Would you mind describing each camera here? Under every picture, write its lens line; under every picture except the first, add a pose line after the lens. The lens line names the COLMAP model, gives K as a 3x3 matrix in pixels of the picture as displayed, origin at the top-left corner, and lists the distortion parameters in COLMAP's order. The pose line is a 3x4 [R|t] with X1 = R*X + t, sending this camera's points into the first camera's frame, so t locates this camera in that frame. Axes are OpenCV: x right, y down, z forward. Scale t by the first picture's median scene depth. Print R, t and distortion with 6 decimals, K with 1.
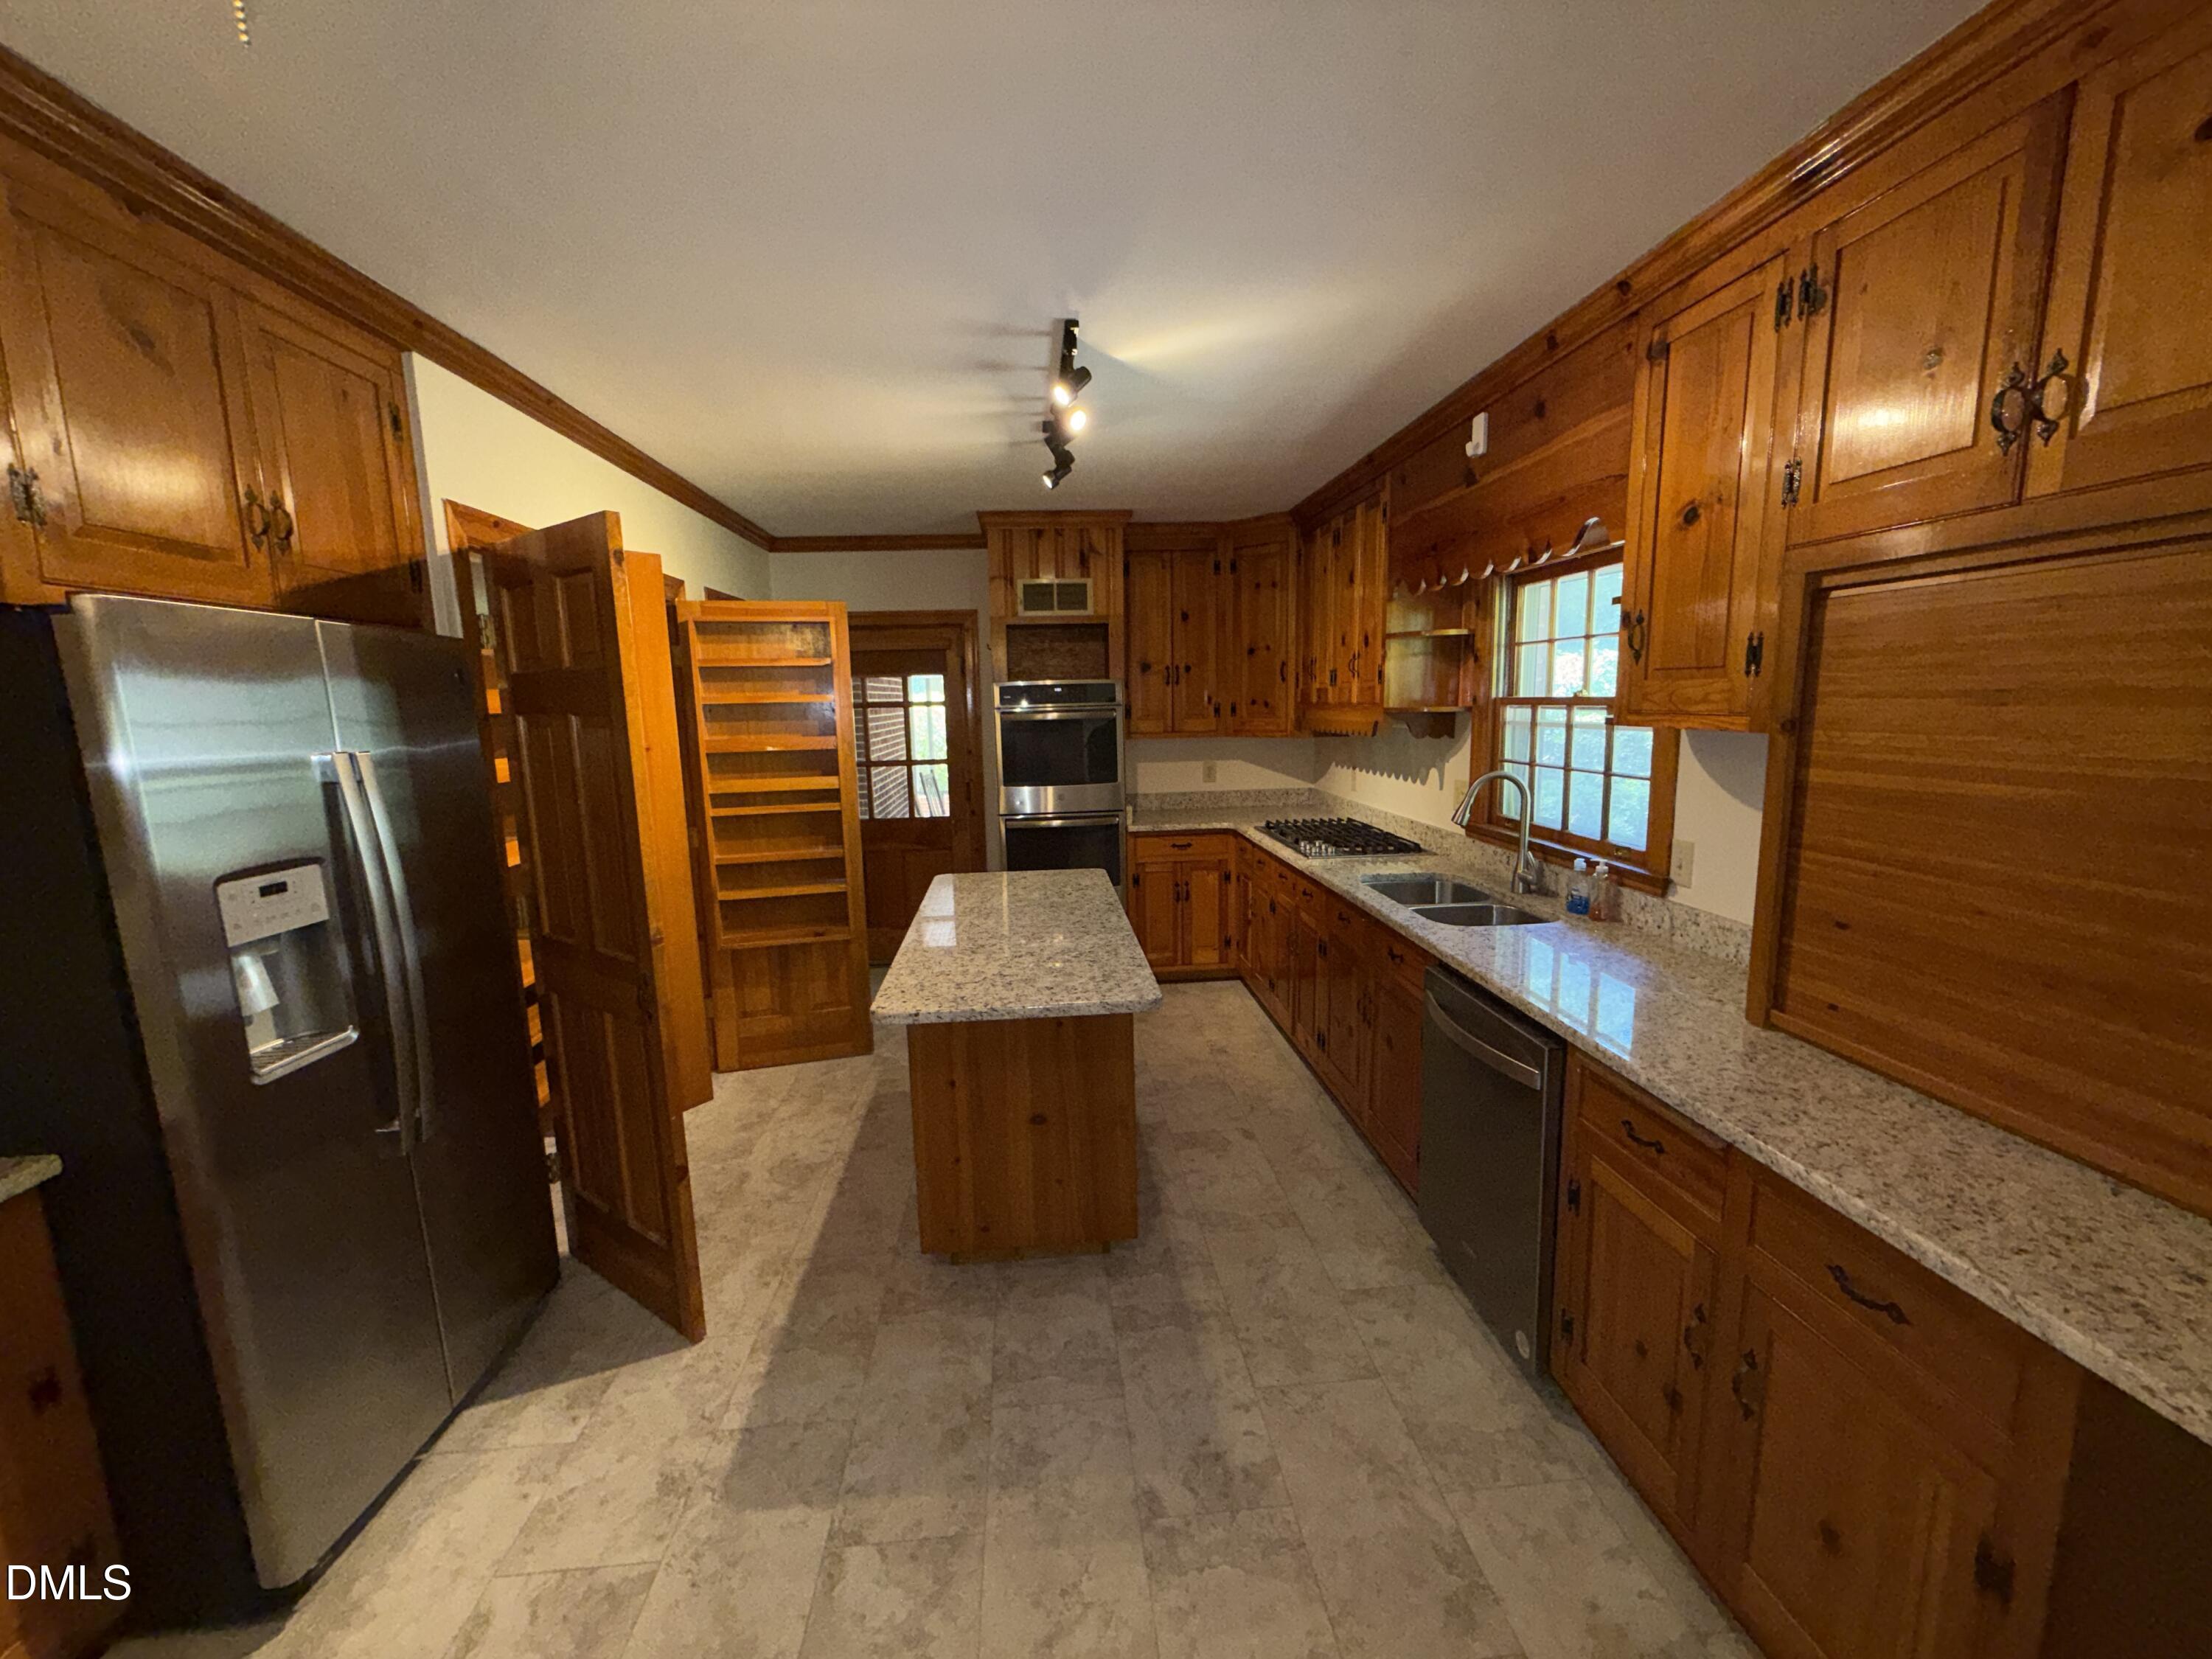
lens RADIAL K [[883.9, 0, 1099.1], [0, 883.9, 829.7], [0, 0, 1]] dist [-0.000926, 0.000789]
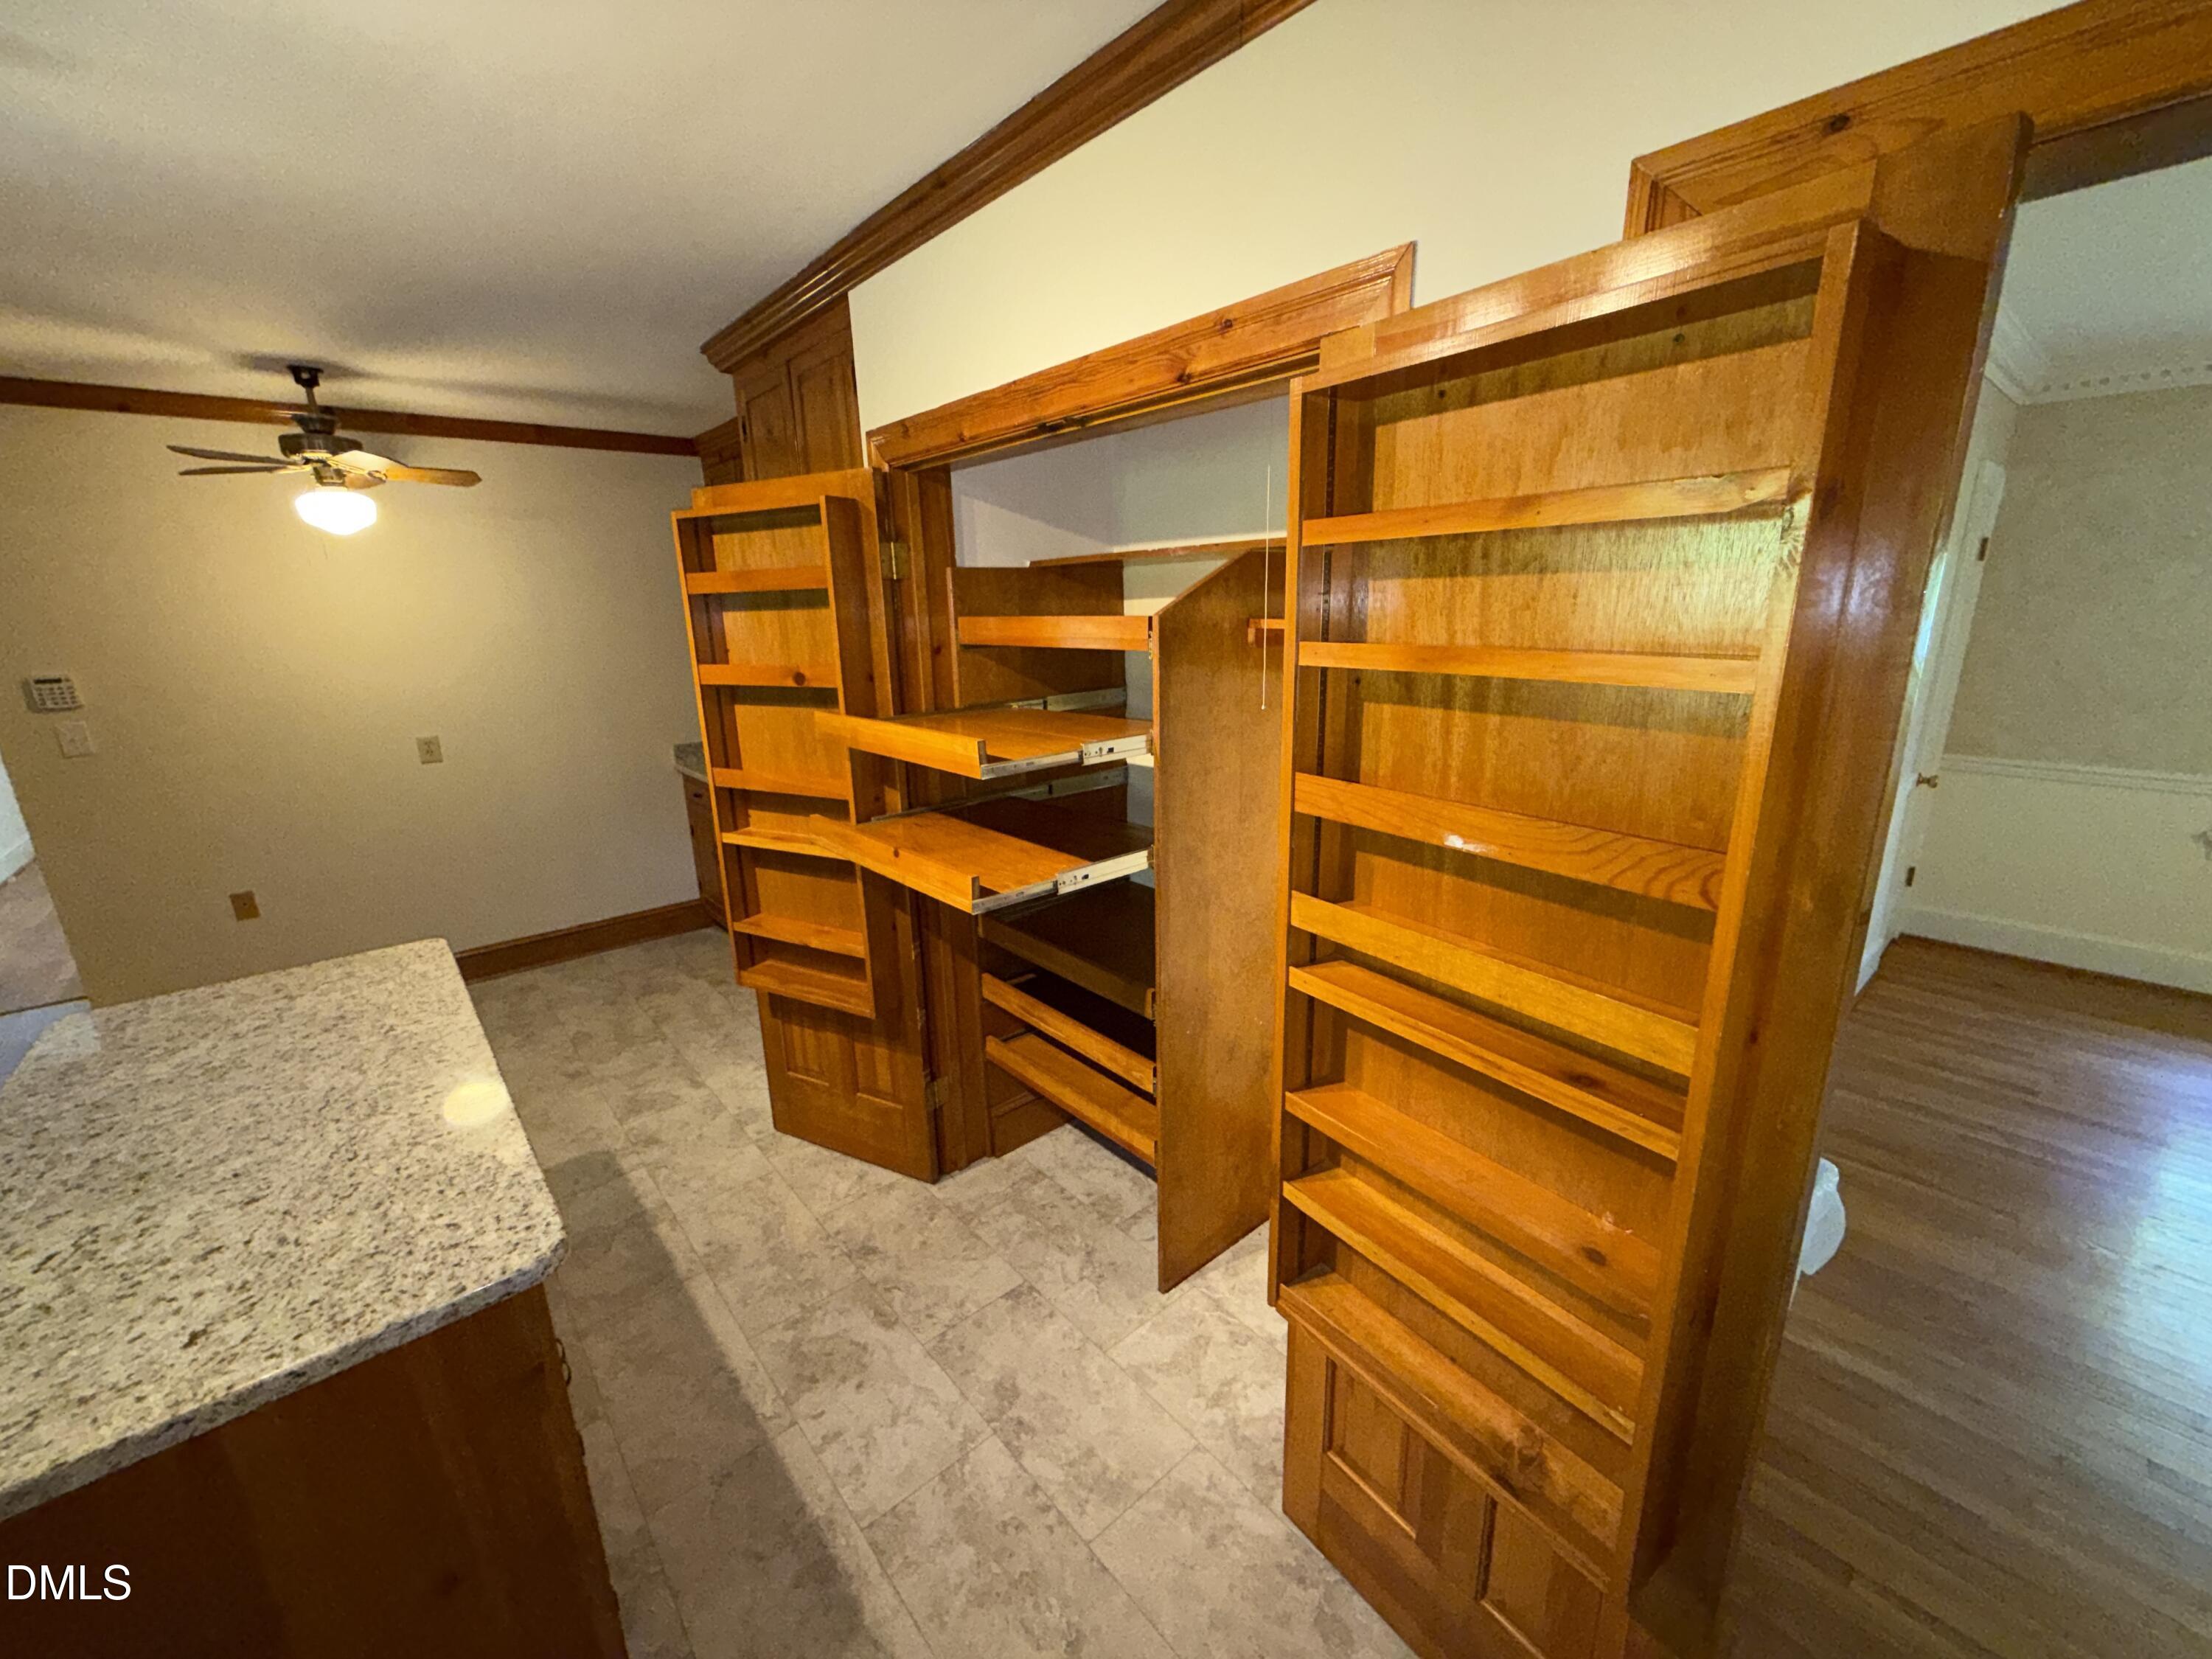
lens RADIAL K [[883.9, 0, 1099.1], [0, 883.9, 829.7], [0, 0, 1]] dist [-0.000926, 0.000789]
pose [[-0.808351, 0.193474, -0.556000, -0.284061], [-0.041427, 0.923417, 0.381556, -0.328070], [0.587241, 0.331465, -0.738430, 1.932168]]
